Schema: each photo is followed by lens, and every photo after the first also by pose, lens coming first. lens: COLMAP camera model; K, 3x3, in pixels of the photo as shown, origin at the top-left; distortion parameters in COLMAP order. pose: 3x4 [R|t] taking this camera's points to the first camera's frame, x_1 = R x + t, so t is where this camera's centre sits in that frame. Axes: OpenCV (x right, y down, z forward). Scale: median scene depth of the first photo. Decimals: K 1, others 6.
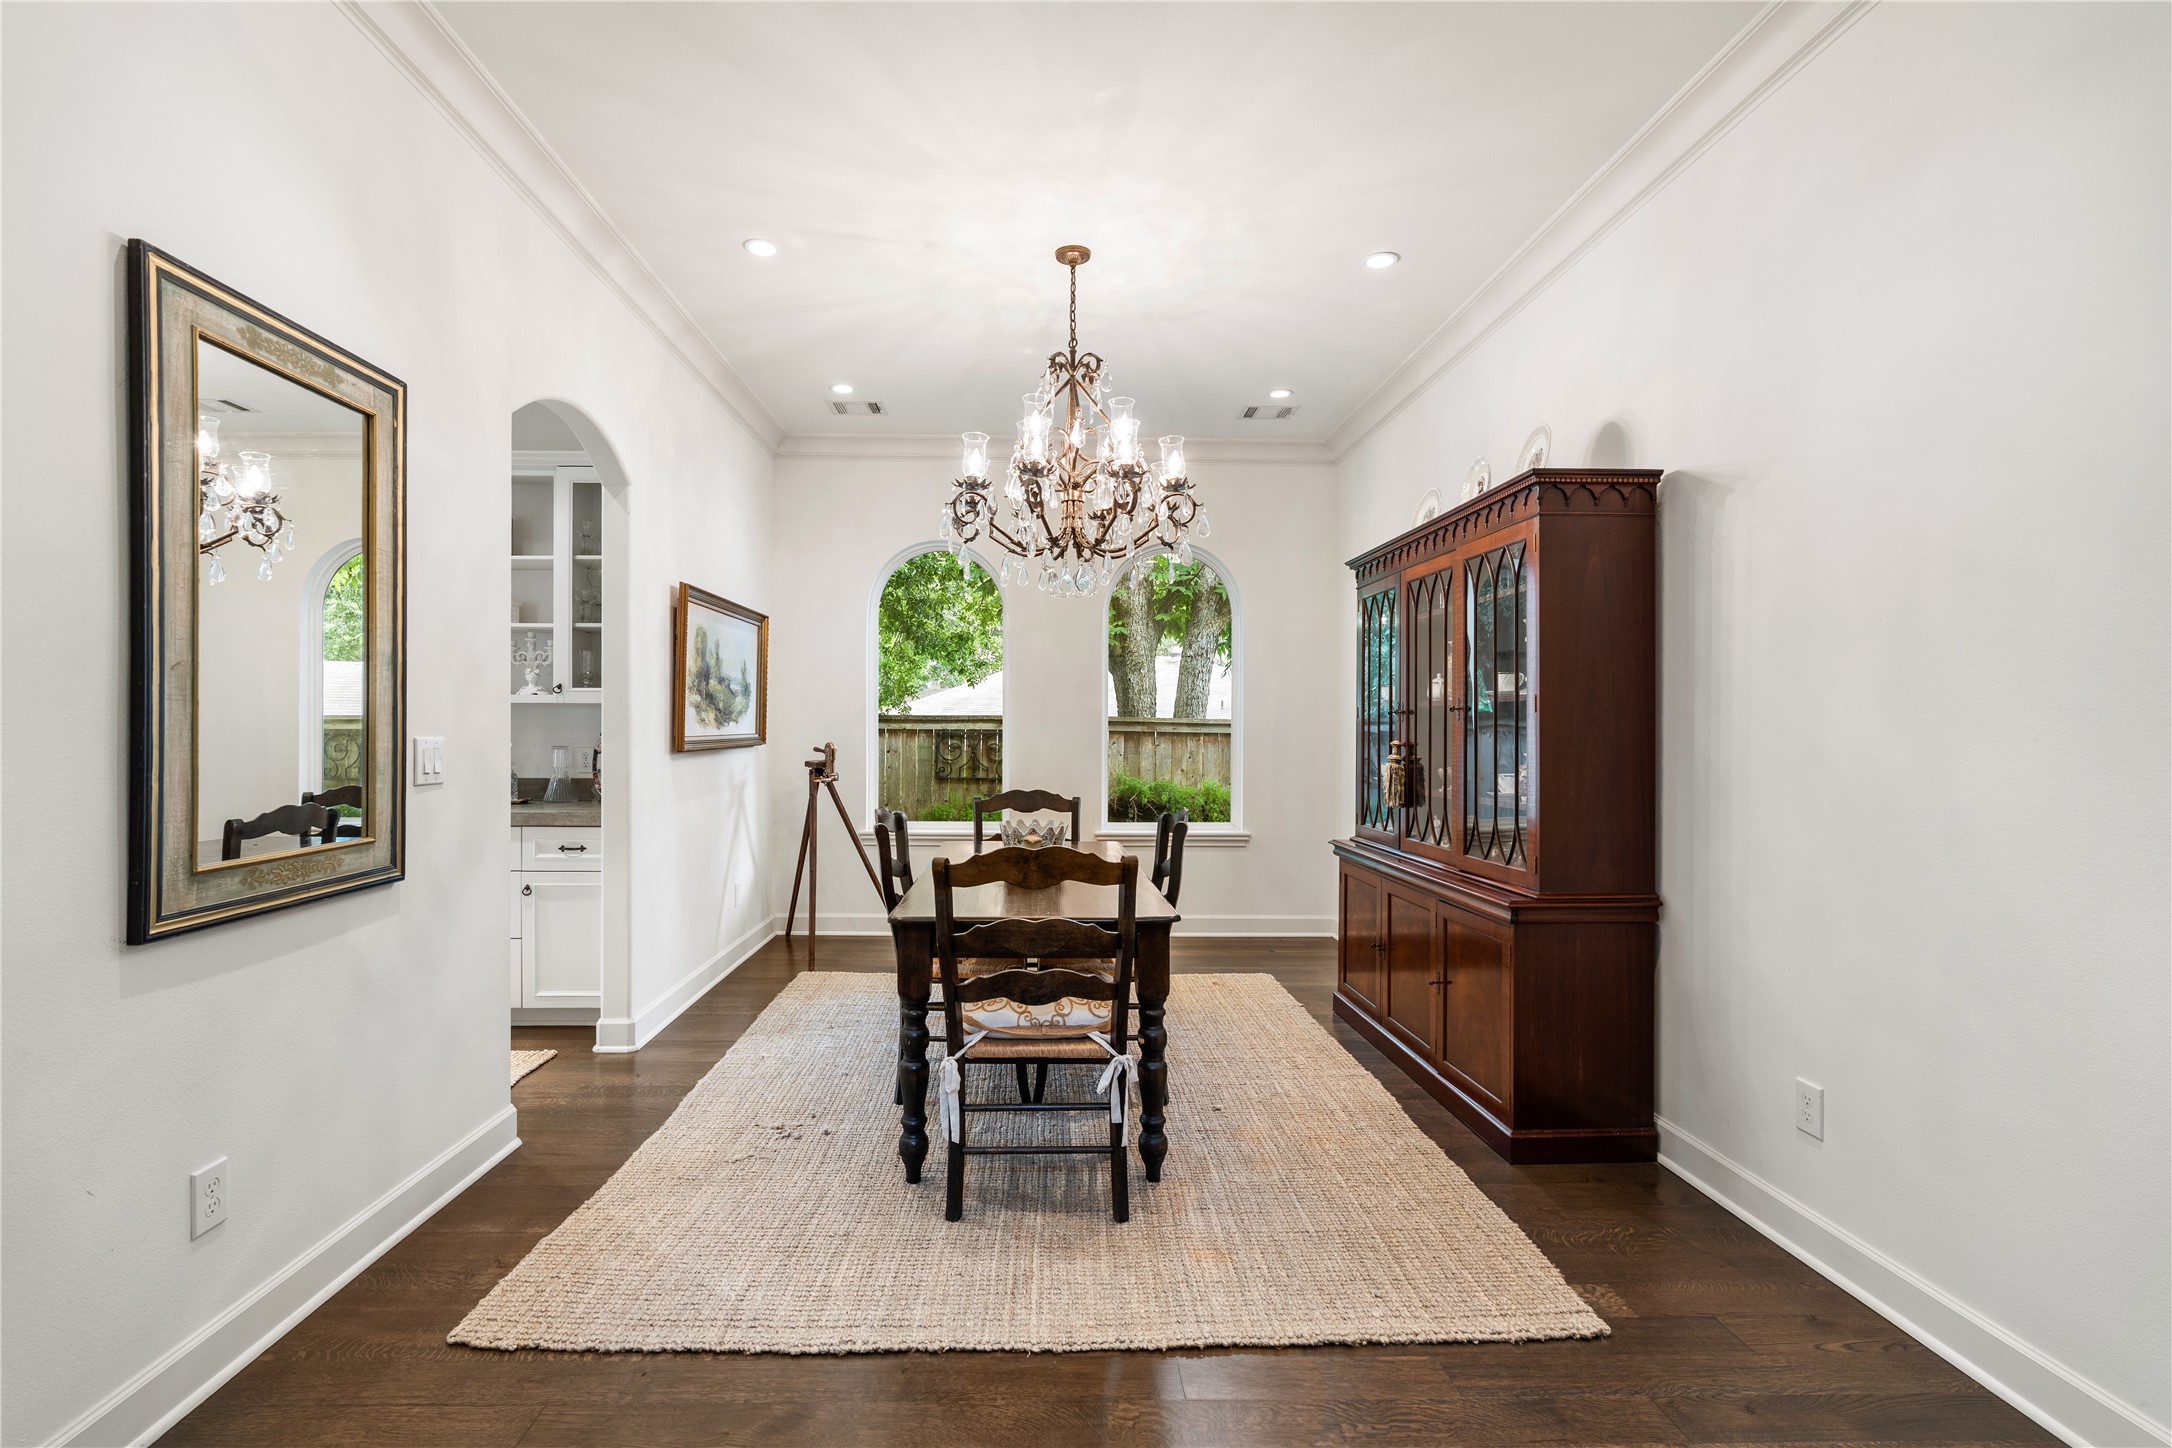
lens RADIAL K [[995.4, 0, 1086.0], [0, 995.4, 724.0], [0, 0, 1]] dist [-0.030024, 0.000143]
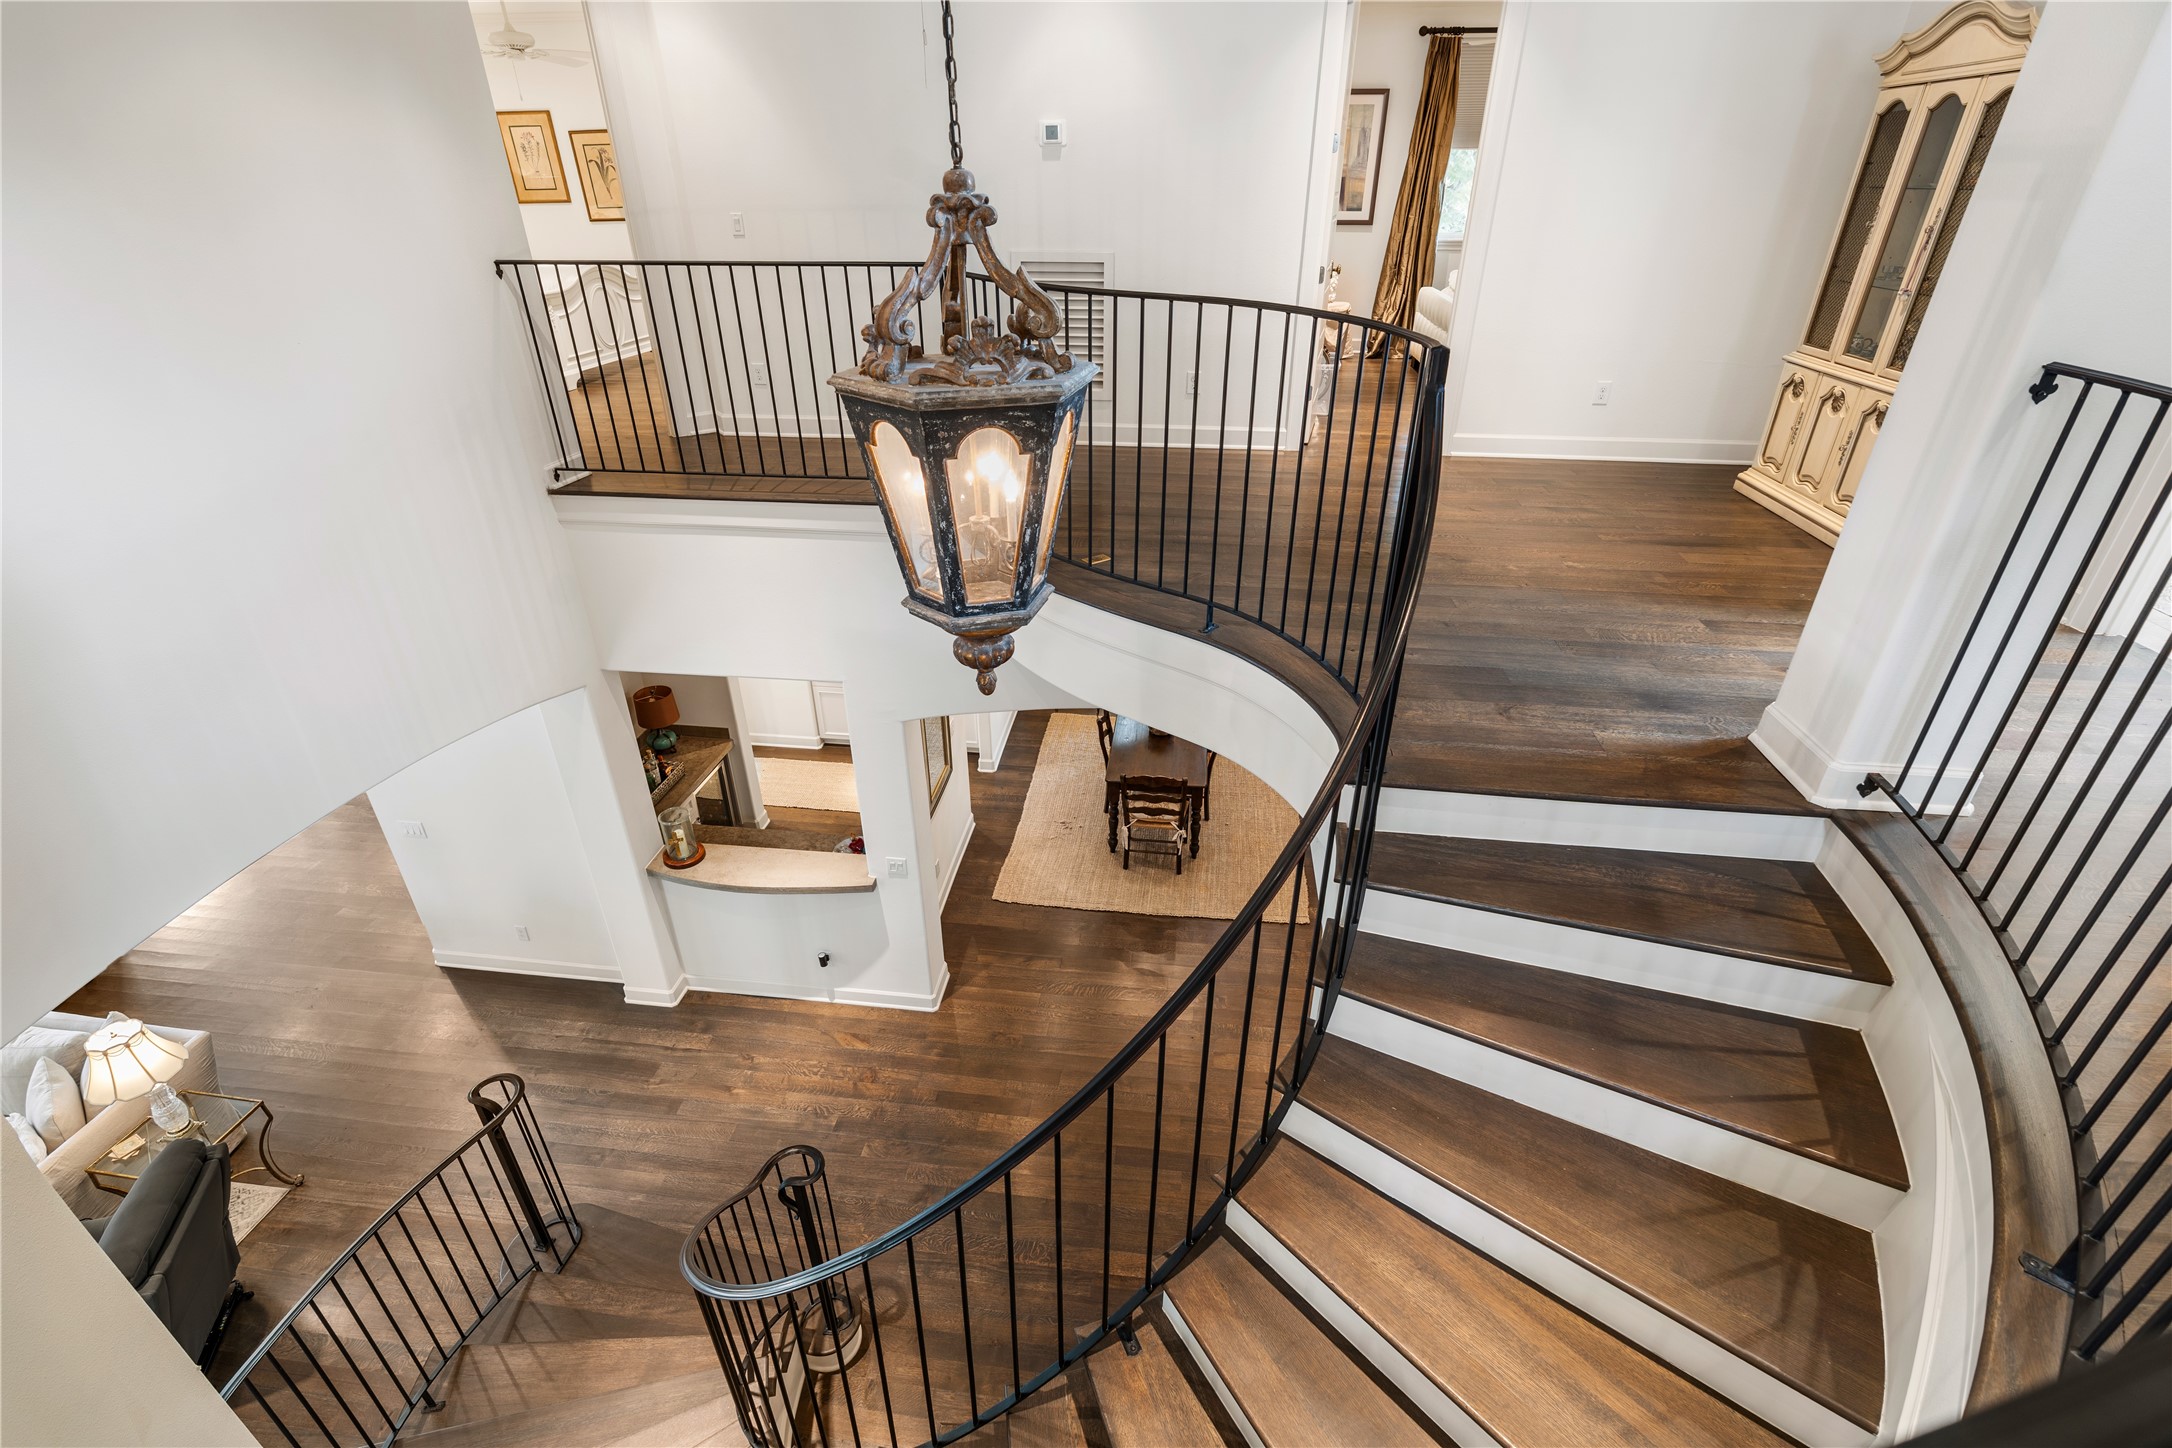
lens RADIAL K [[969.3, 0, 1095.0], [0, 969.3, 731.9], [0, 0, 1]] dist [-0.006914, 0.000678]
pose [[0.987452, 0.067986, -0.142538, 0.179145], [0.009295, 0.876001, 0.482219, -1.369643], [0.157647, -0.477493, 0.864377, -1.475829]]
